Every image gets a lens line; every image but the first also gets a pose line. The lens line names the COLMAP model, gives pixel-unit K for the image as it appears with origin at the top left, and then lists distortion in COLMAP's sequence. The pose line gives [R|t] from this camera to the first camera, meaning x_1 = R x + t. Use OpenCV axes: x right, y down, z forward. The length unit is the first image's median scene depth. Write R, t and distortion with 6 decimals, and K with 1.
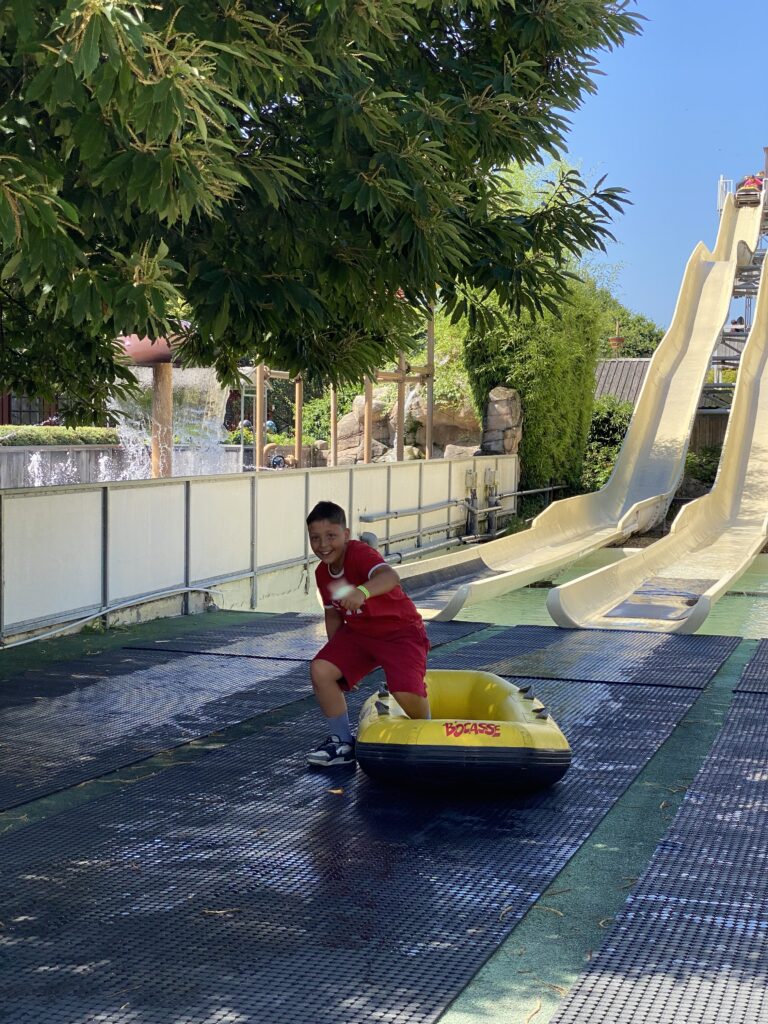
lens RADIAL K [[1439.9, 0, 384.0], [0, 1439.9, 512.0], [0, 0, 1]] dist [0.123324, -0.129015]
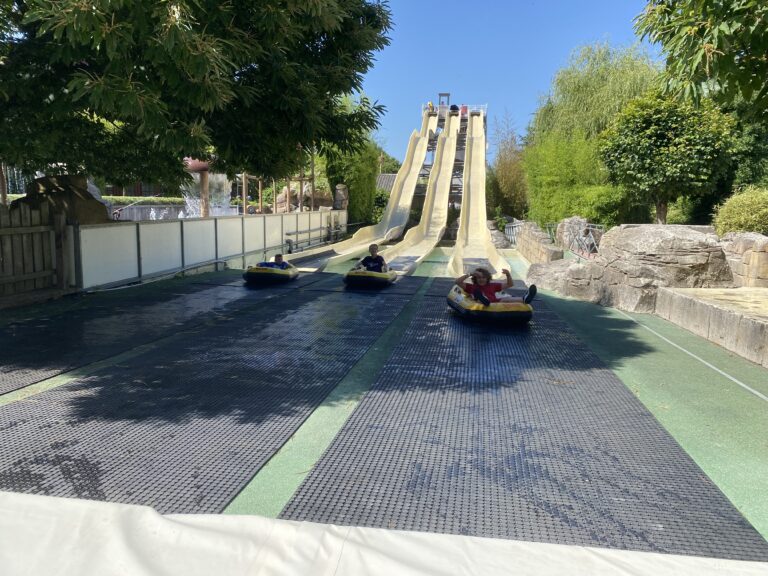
lens RADIAL K [[573.2, 0, 384.0], [0, 573.2, 288.0], [0, 0, 1]] dist [0.068415, -0.067207]
pose [[0.989610, -0.013045, 0.143186, 0.009351], [0.002517, 0.997295, 0.073462, 0.027515], [-0.143757, -0.072339, 0.986966, -0.050376]]
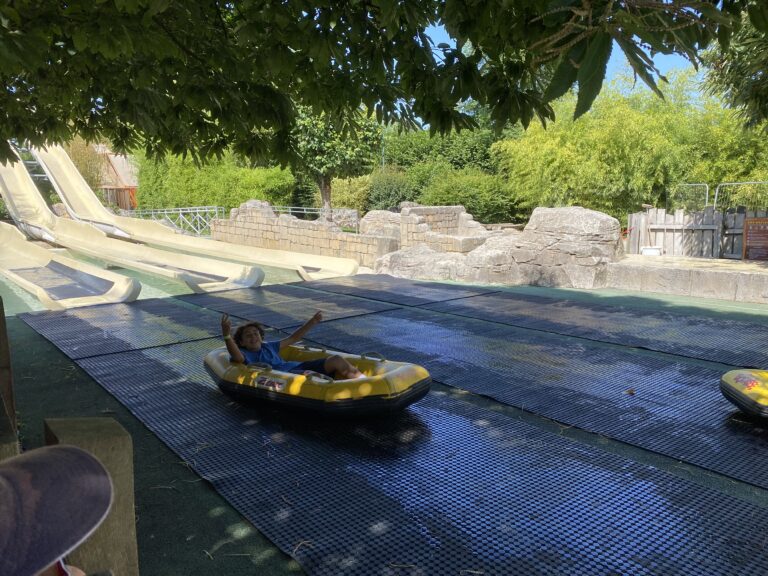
lens RADIAL K [[573.2, 0, 384.0], [0, 573.2, 288.0], [0, 0, 1]] dist [0.068415, -0.067207]
pose [[0.537638, -0.153552, 0.829076, -0.677351], [0.064489, 0.987886, 0.141145, -0.053754], [-0.840706, -0.022419, 0.541028, 0.781194]]
